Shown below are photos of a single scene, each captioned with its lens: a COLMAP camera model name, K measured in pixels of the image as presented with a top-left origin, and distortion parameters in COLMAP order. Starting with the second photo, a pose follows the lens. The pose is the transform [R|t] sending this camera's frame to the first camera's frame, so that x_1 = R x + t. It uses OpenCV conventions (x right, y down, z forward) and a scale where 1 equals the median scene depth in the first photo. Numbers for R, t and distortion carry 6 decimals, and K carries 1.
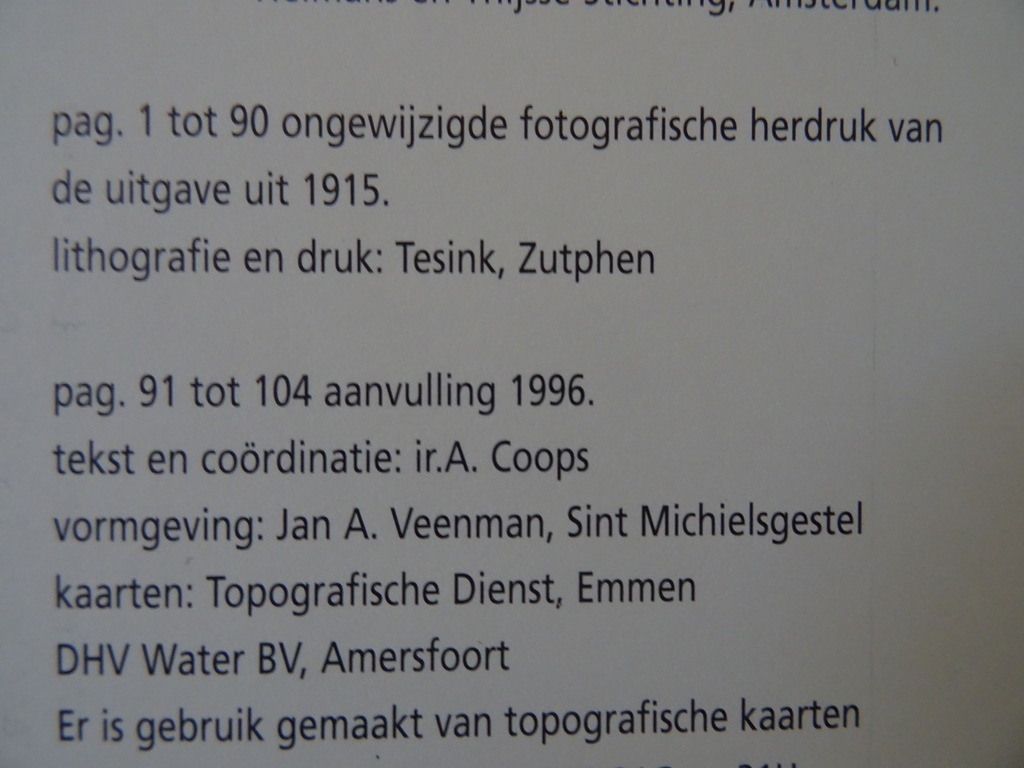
lens RADIAL K [[728.1, 0, 559.6], [0, 728.1, 299.7], [0, 0, 1]] dist [0.006222, -0.026361]
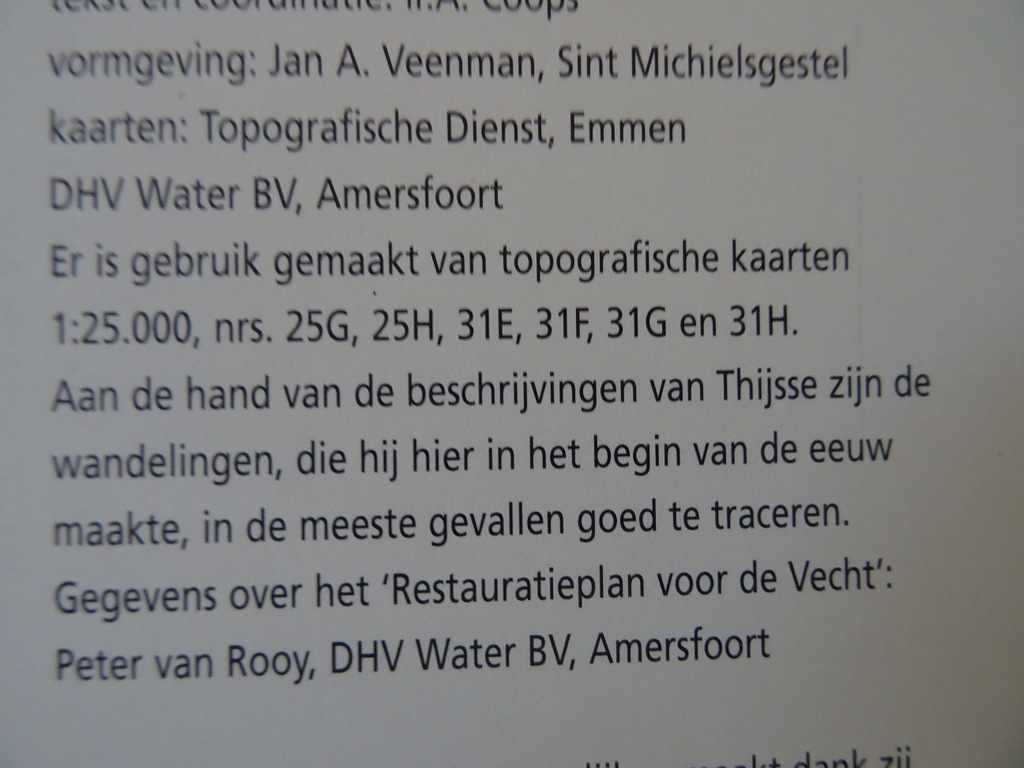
lens RADIAL K [[728.1, 0, 535.3], [0, 728.1, 394.9], [0, 0, 1]] dist [0.006222, -0.026361]
pose [[0.999788, -0.017326, 0.011132, -0.040517], [0.017034, 0.999520, 0.025868, 0.748252], [-0.011575, -0.025673, 0.999603, -0.018870]]
